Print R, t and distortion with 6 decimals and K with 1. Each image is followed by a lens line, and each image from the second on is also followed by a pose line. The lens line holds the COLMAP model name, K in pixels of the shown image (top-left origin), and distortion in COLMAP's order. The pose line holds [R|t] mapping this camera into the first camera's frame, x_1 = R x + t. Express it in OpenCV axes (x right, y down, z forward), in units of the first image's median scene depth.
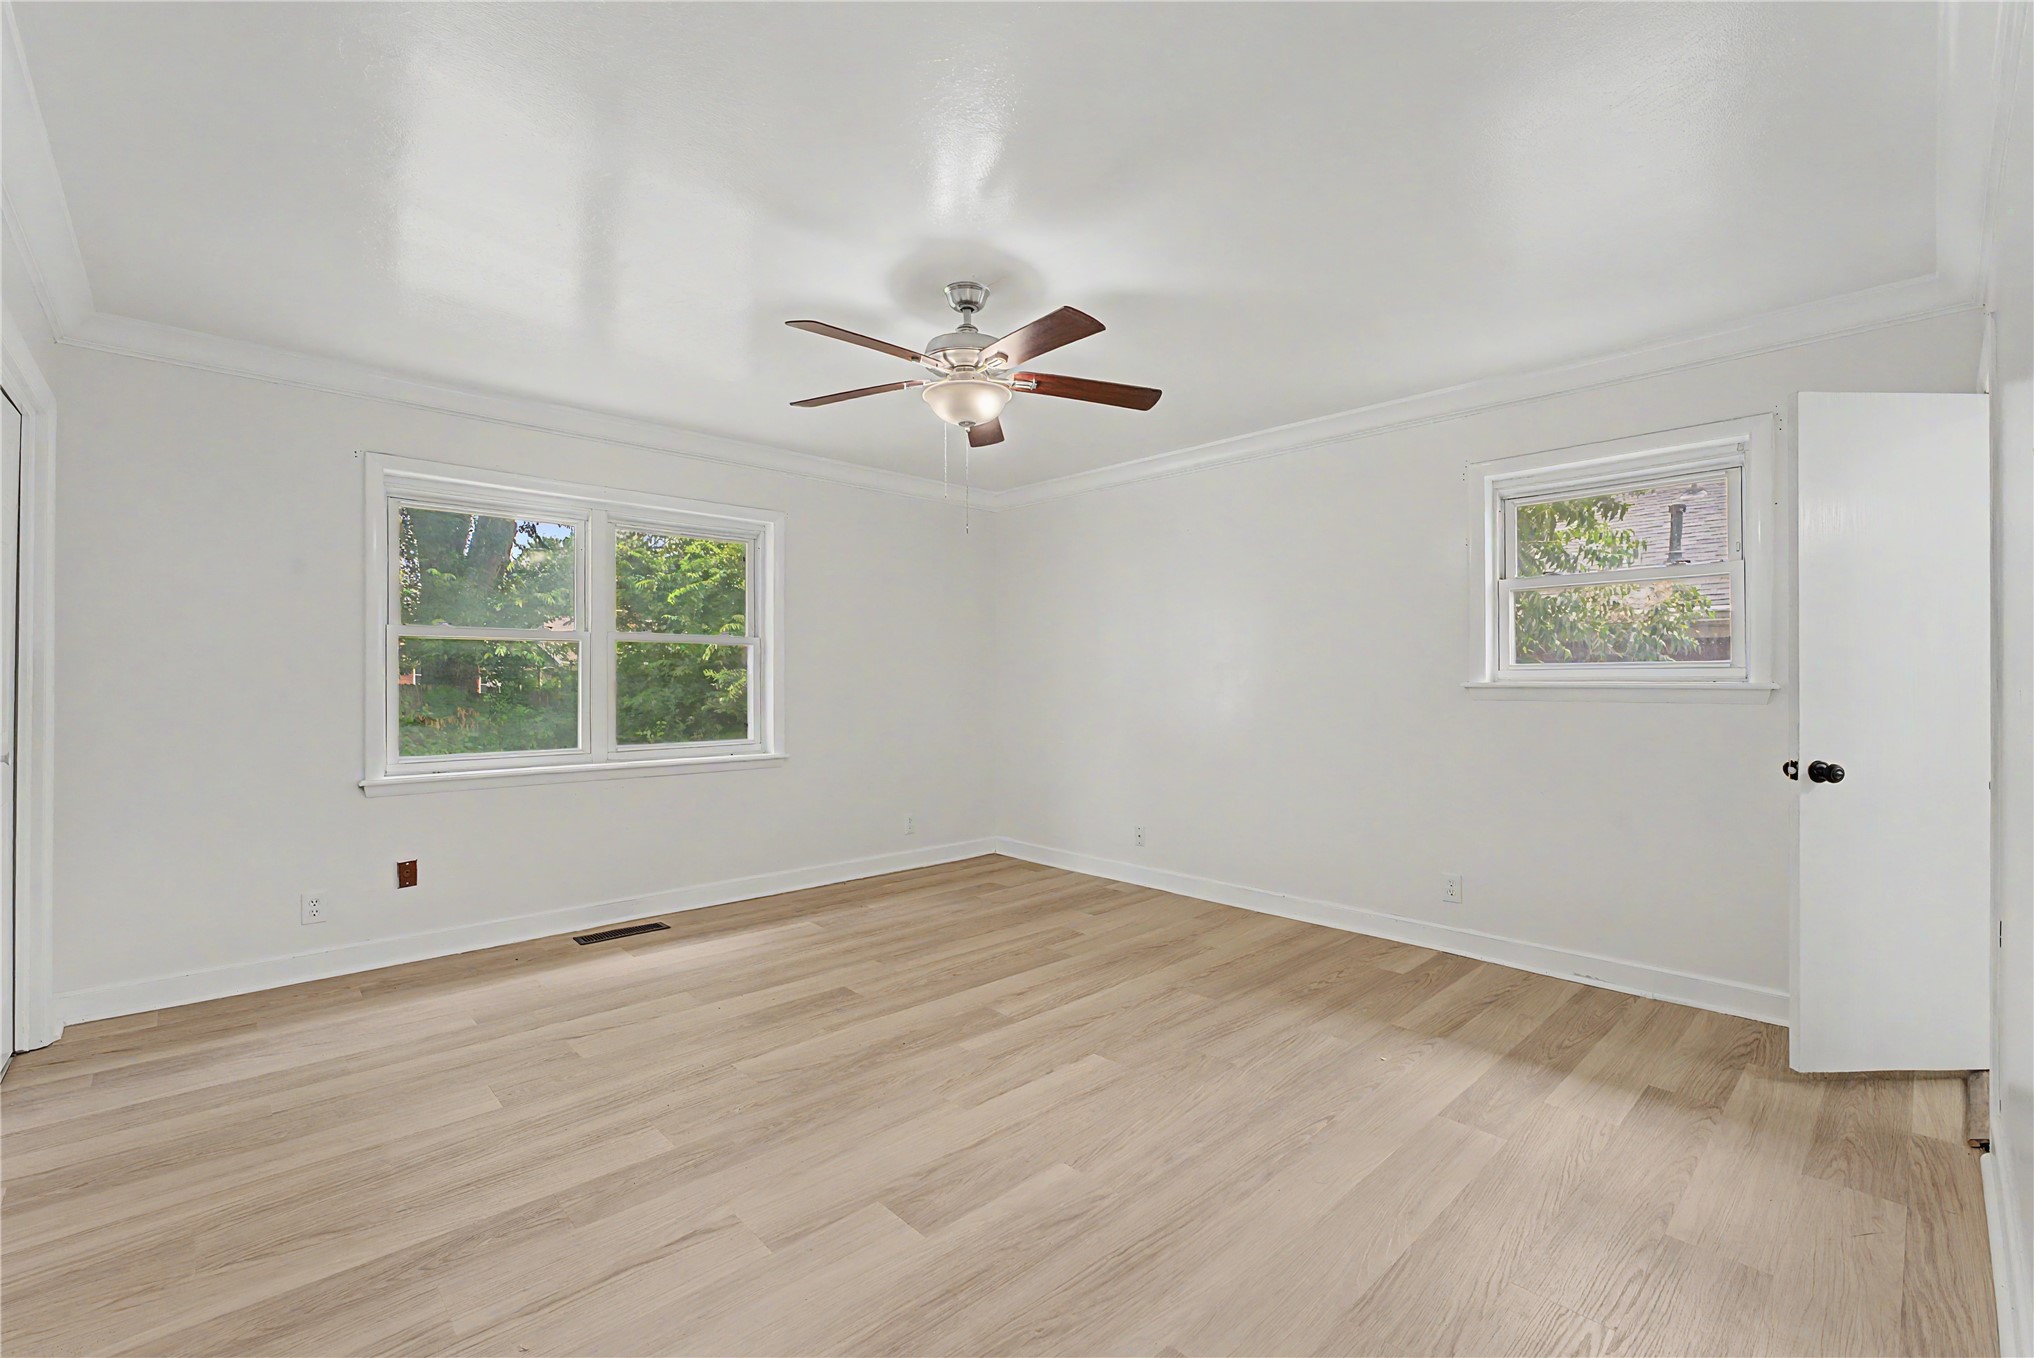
lens RADIAL K [[874.2, 0, 1018.0], [0, 874.2, 689.5], [0, 0, 1]] dist [0.000790, 0.000031]
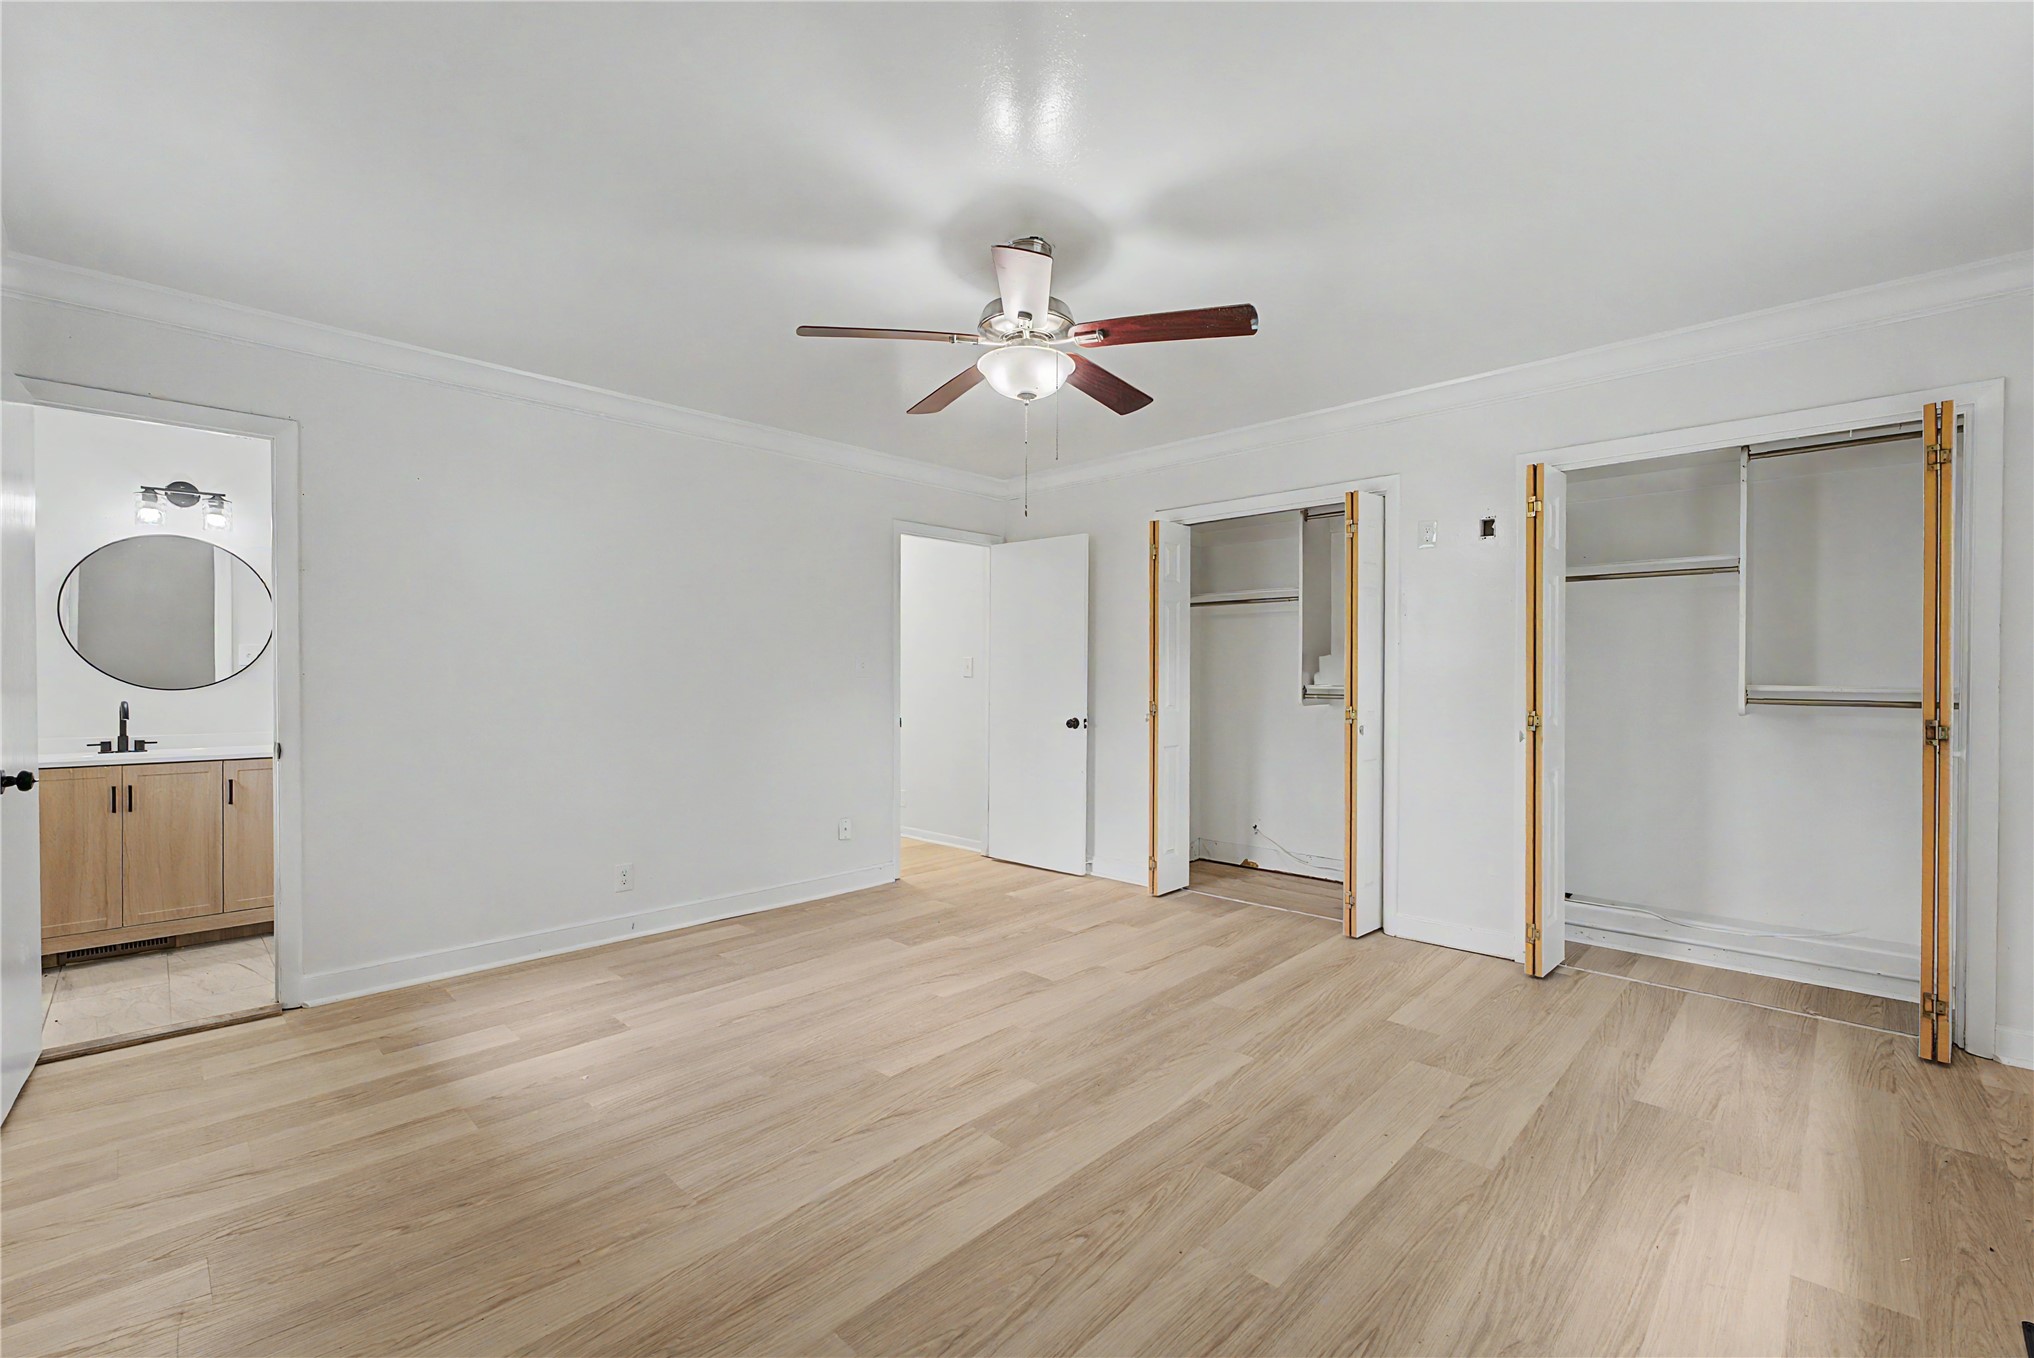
lens RADIAL K [[874.2, 0, 1010.7], [0, 874.2, 672.5], [0, 0, 1]] dist [0.000790, 0.000031]
pose [[-0.999519, 0.001620, -0.030966, -0.013881], [0.001385, 0.999970, 0.007622, -0.022776], [0.030977, 0.007576, -0.999491, 1.869434]]
